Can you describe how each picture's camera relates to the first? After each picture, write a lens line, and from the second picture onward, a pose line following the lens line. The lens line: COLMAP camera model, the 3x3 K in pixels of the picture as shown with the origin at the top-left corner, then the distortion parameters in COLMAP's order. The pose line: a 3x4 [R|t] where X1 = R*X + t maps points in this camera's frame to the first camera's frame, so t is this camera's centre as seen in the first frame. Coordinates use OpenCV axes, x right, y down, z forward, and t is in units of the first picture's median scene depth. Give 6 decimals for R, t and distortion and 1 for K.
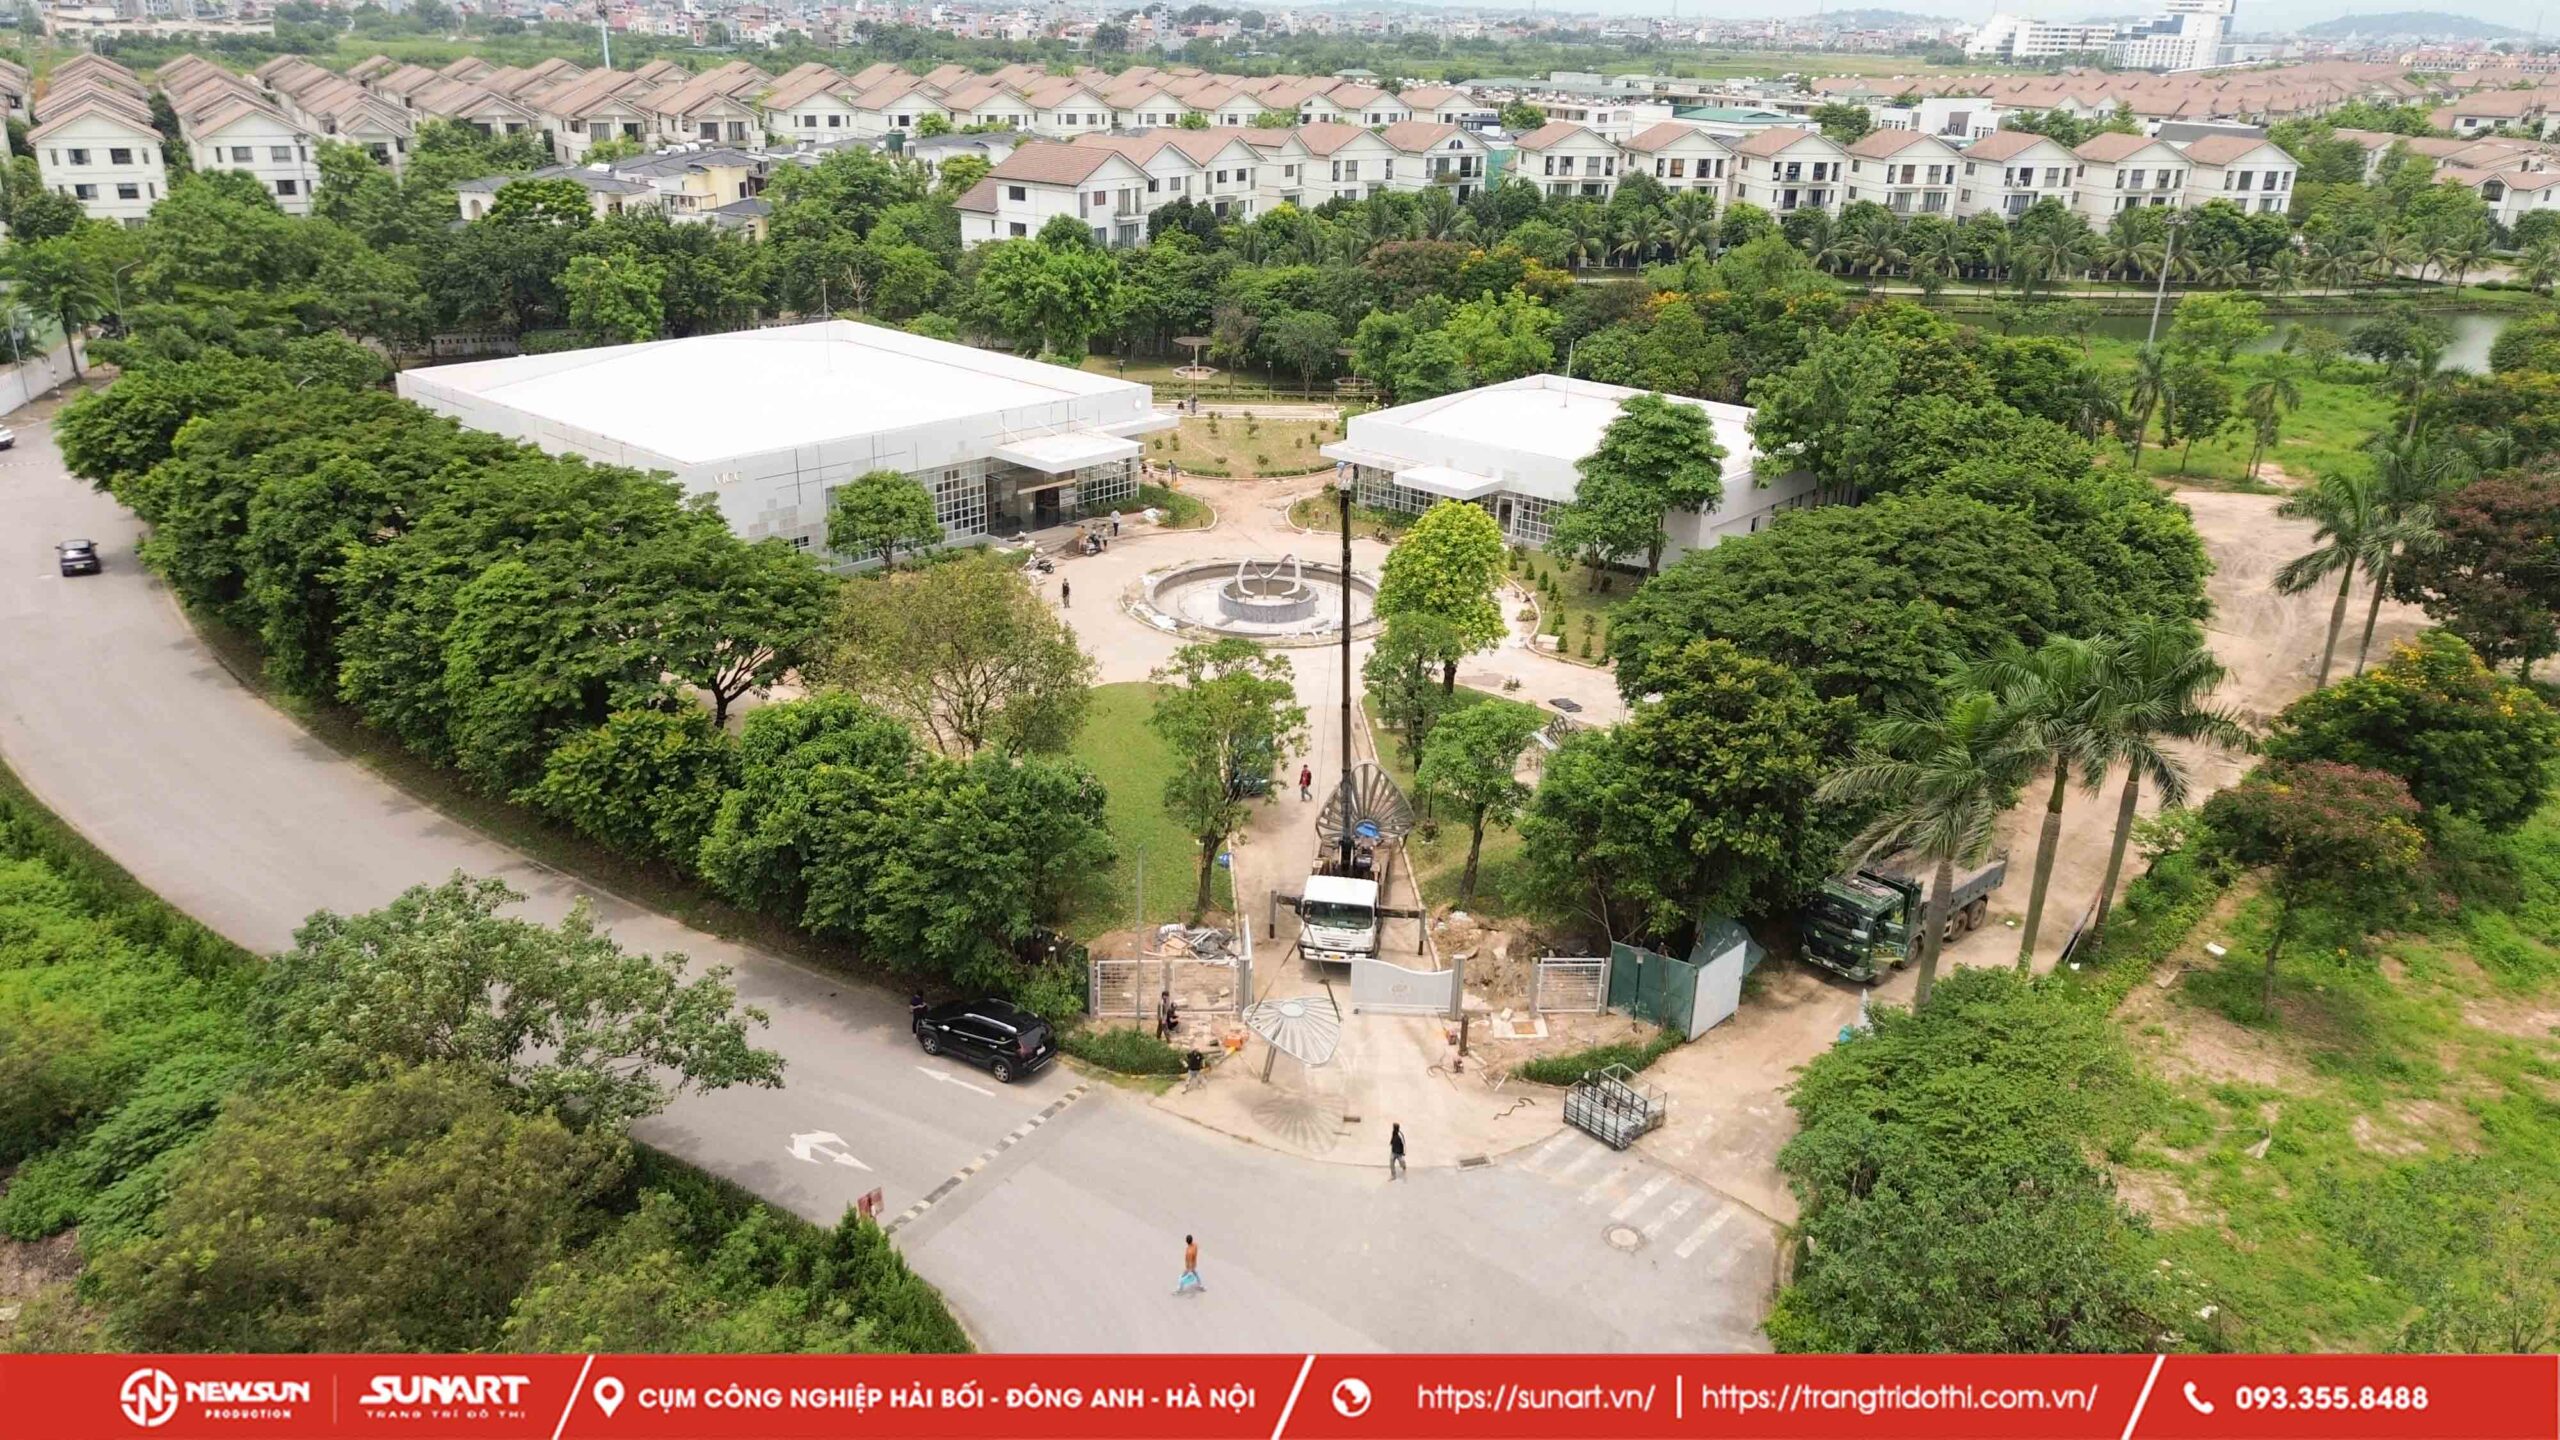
lens RADIAL K [[1806.9, 0, 1272.9], [0, 1806.9, 722.0], [0, 0, 1]] dist [0.066439, -0.073366]
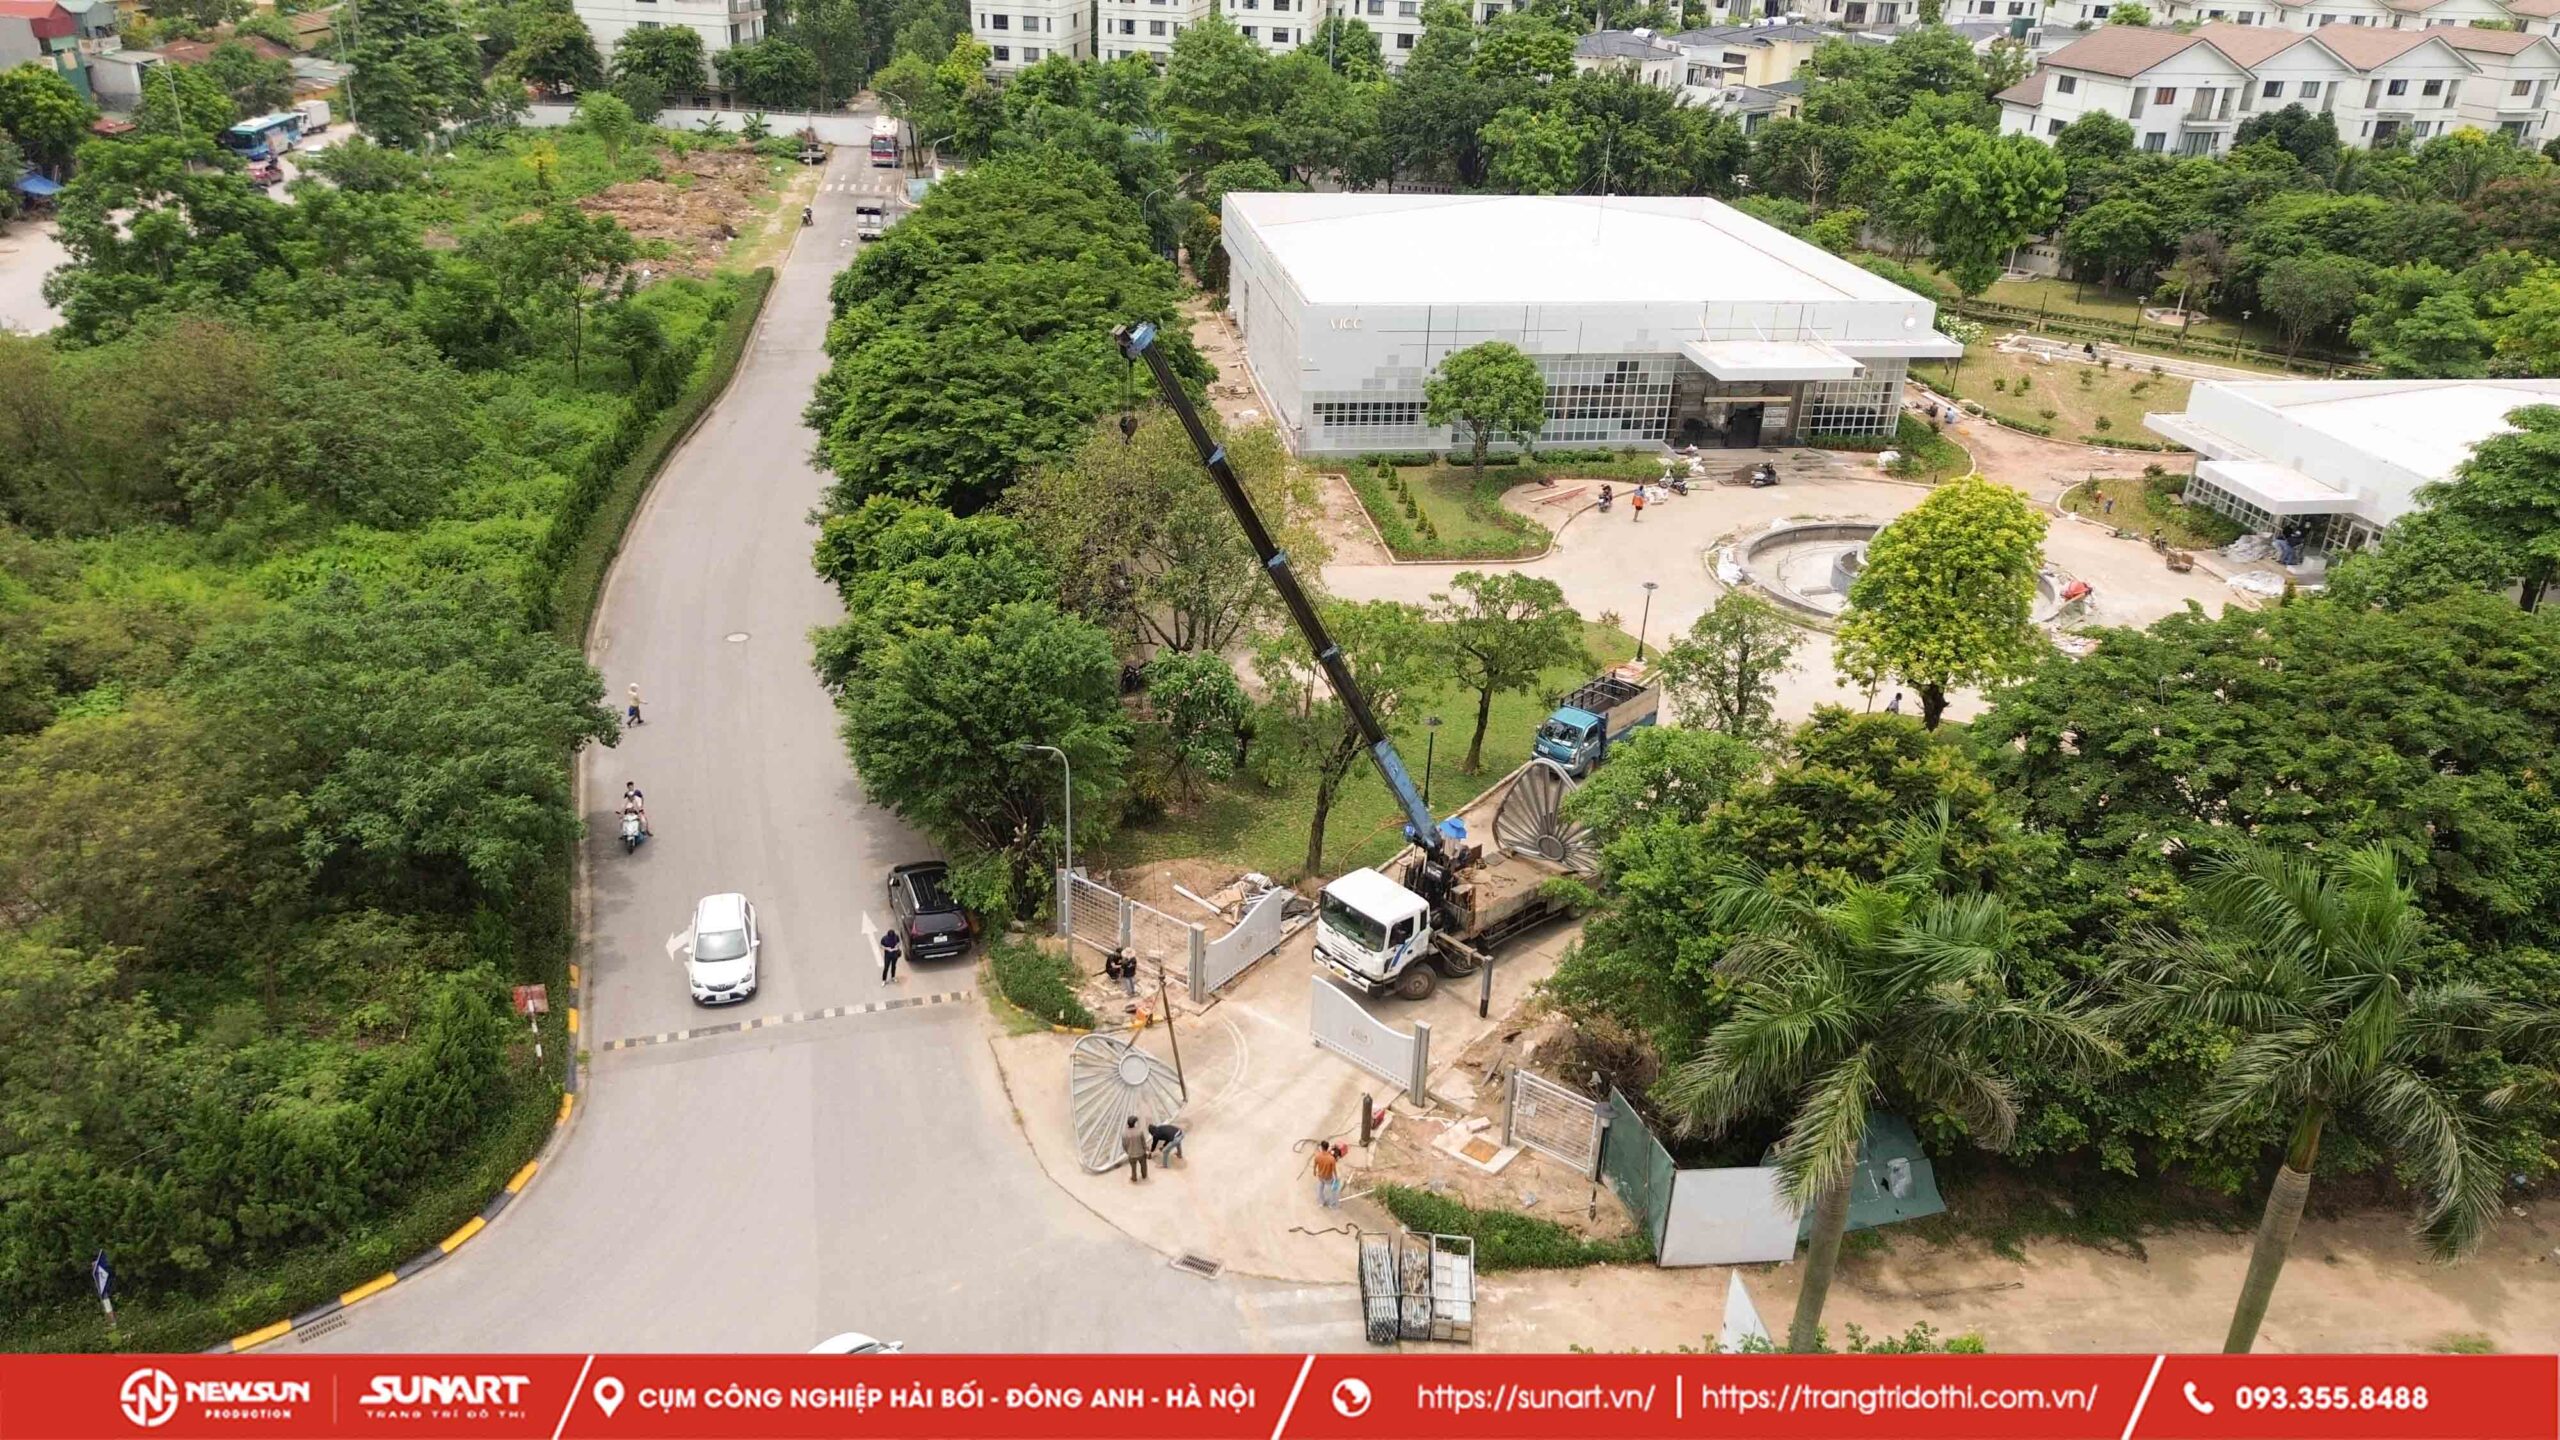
lens RADIAL K [[1806.9, 0, 1272.9], [0, 1806.9, 722.0], [0, 0, 1]] dist [0.066439, -0.073366]
pose [[0.766113, 0.273884, -0.581428, 0.240777], [-0.248272, 0.960548, 0.125335, -0.036242], [0.592816, 0.048331, 0.803886, 0.187507]]
